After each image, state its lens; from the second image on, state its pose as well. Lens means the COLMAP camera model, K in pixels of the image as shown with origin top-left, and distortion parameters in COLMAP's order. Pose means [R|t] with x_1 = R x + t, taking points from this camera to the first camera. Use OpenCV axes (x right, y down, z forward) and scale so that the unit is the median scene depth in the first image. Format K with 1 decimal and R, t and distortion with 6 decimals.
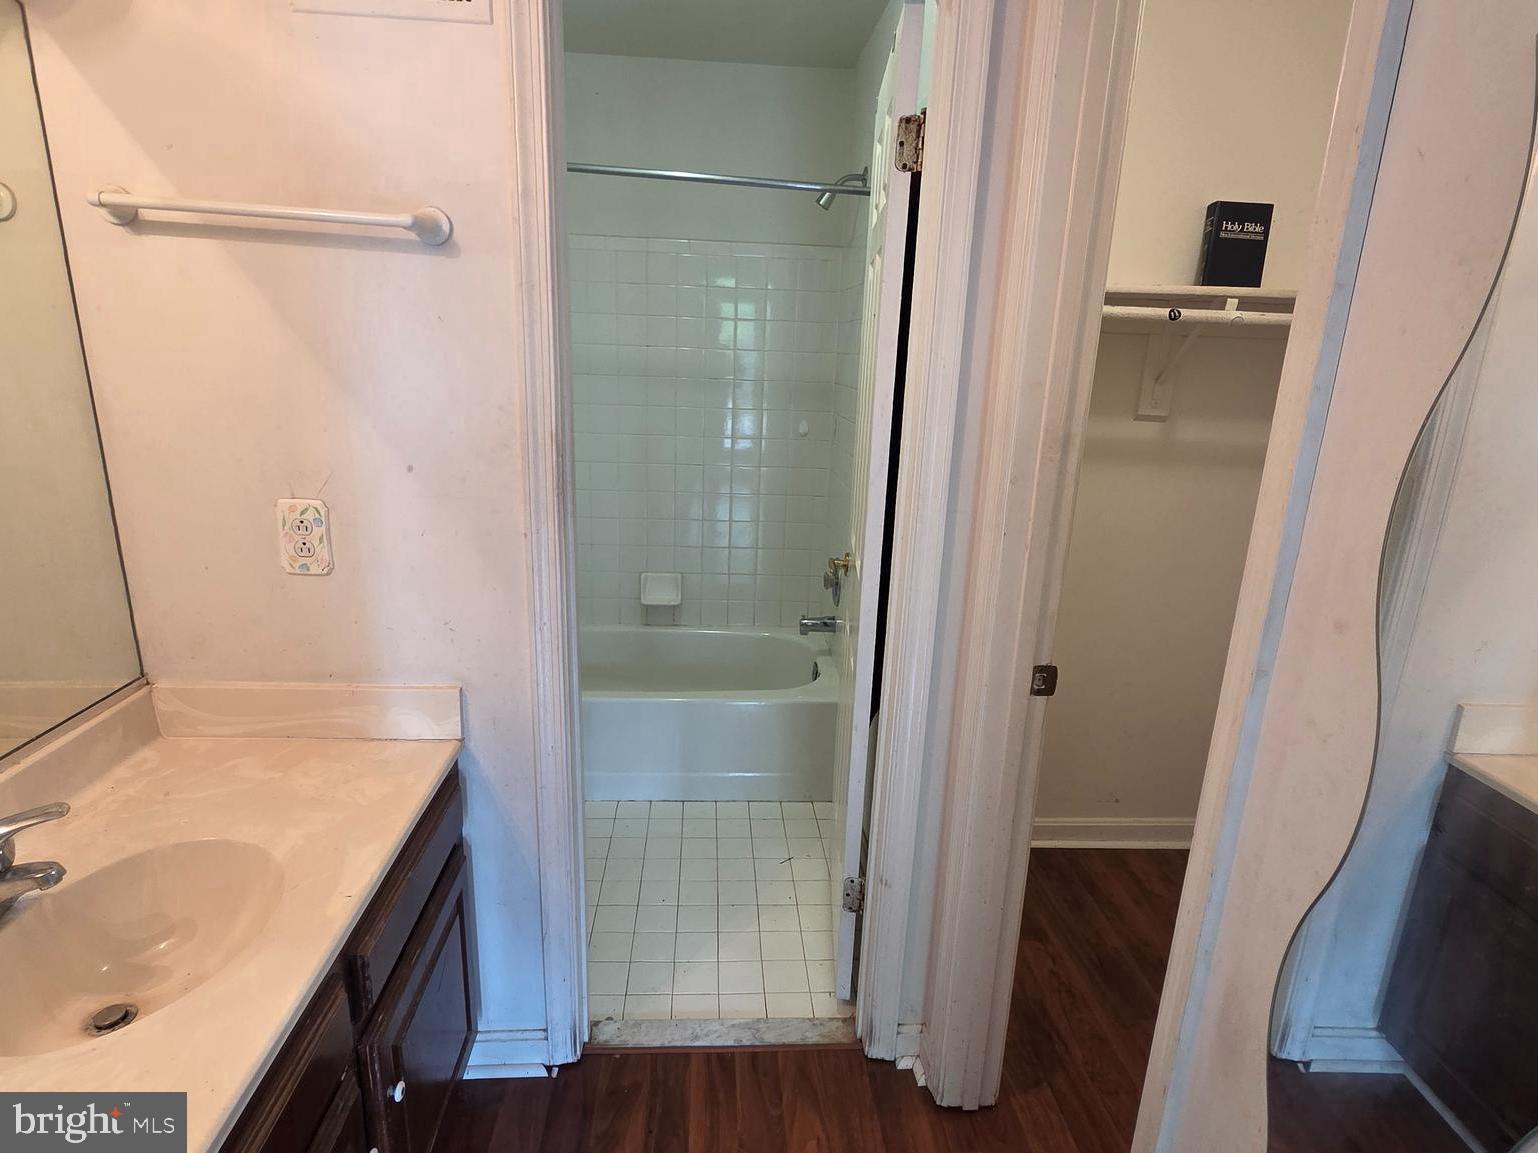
lens RADIAL K [[836.9, 0, 762.2], [0, 836.9, 573.2], [0, 0, 1]] dist [0.002602, -0.000580]
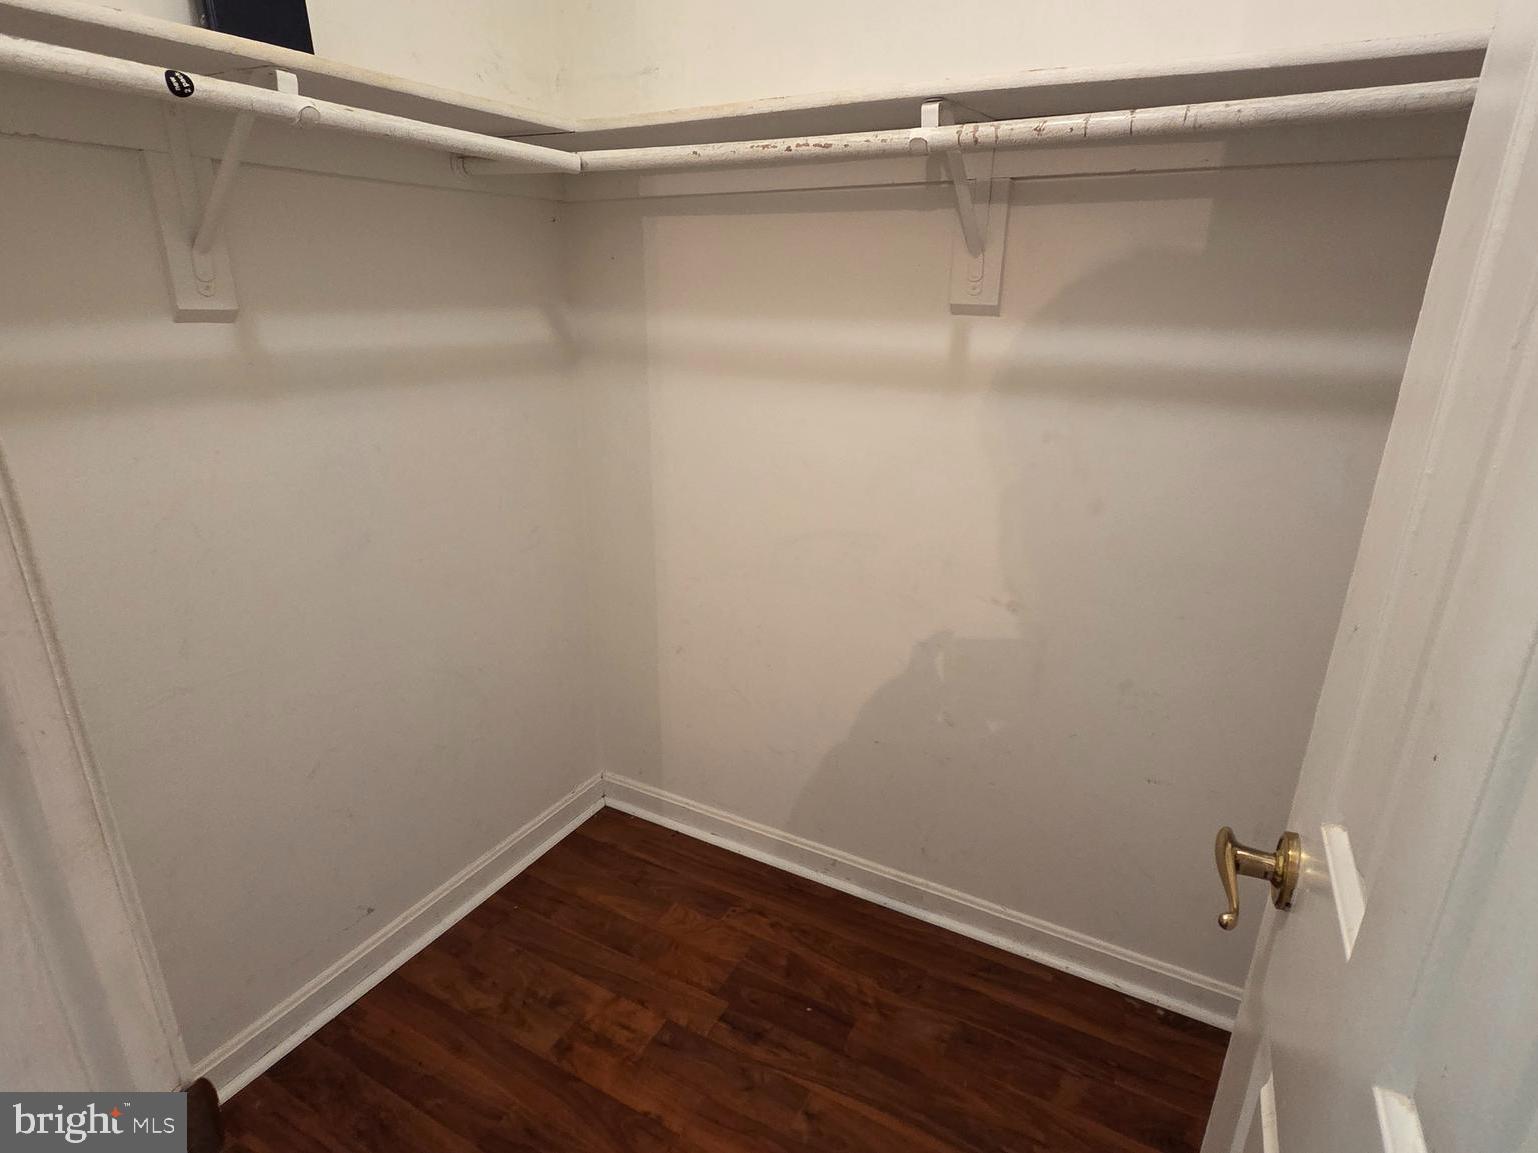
lens RADIAL K [[836.9, 0, 757.5], [0, 836.9, 583.1], [0, 0, 1]] dist [0.002602, -0.000580]
pose [[0.538817, -0.314835, 0.781381, 0.188292], [0.234107, 0.946964, 0.220119, -0.061038], [-0.809241, 0.064323, 0.583945, 0.430395]]
